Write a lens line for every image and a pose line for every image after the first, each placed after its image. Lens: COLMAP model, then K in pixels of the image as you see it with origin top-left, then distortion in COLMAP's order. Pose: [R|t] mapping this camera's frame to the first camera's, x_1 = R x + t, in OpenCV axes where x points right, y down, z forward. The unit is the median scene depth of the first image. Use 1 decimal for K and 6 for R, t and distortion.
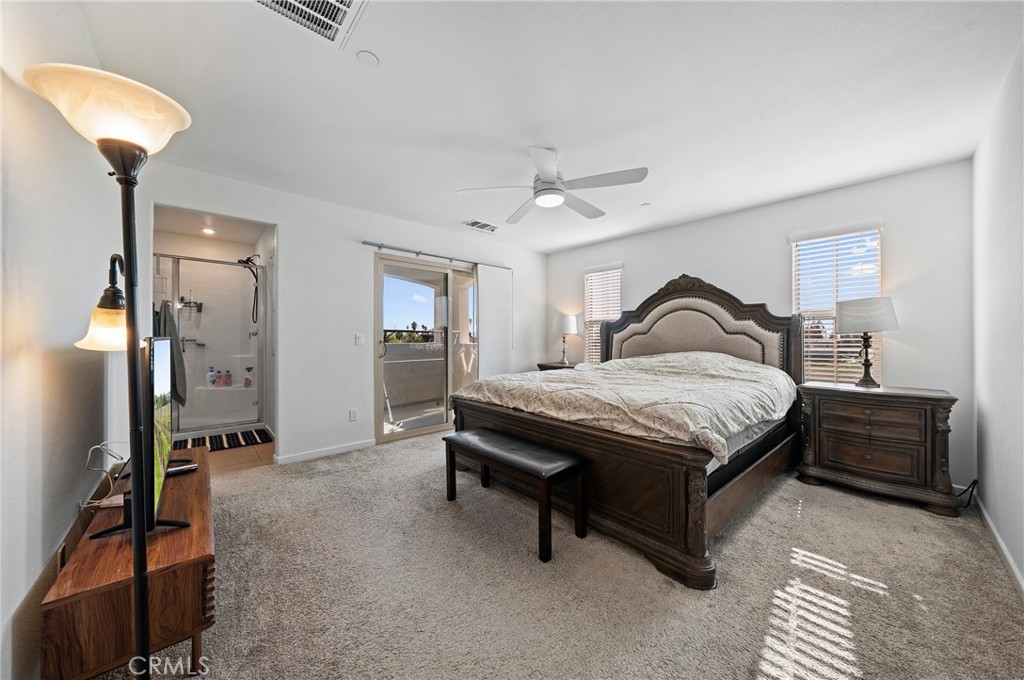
lens RADIAL K [[352.9, 0, 513.0], [0, 352.9, 339.1], [0, 0, 1]] dist [0.000378, -0.000002]
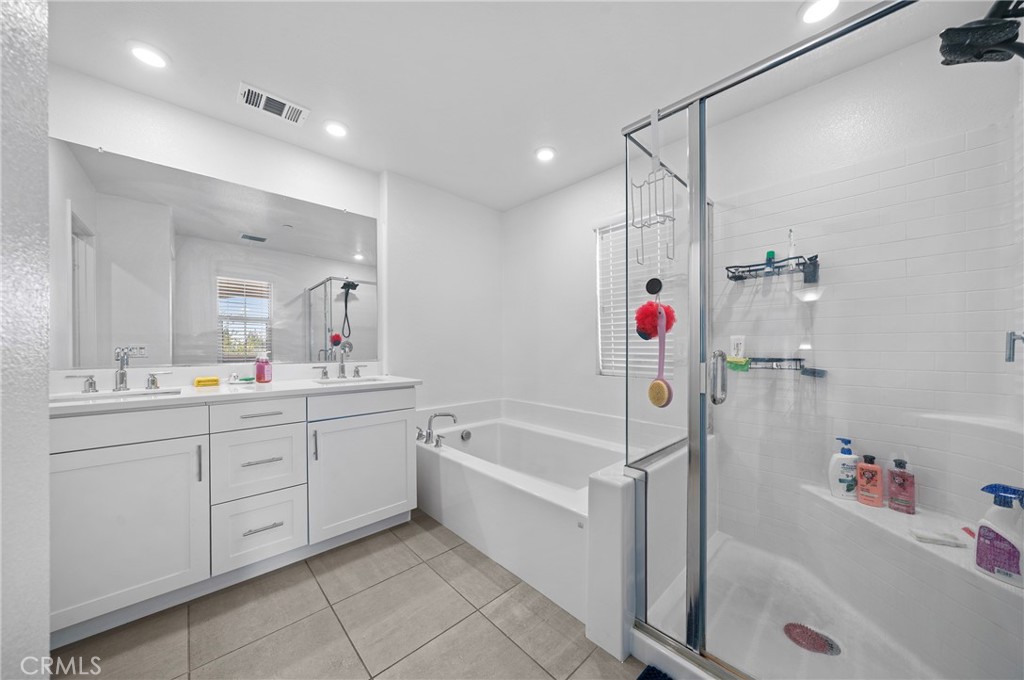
lens RADIAL K [[352.9, 0, 512.8], [0, 352.9, 342.6], [0, 0, 1]] dist [0.000378, -0.000002]
pose [[0.026157, -0.004883, -0.999646, -0.520212], [0.003666, 0.999982, -0.004788, -0.012863], [0.999651, -0.003539, 0.026174, 0.669186]]
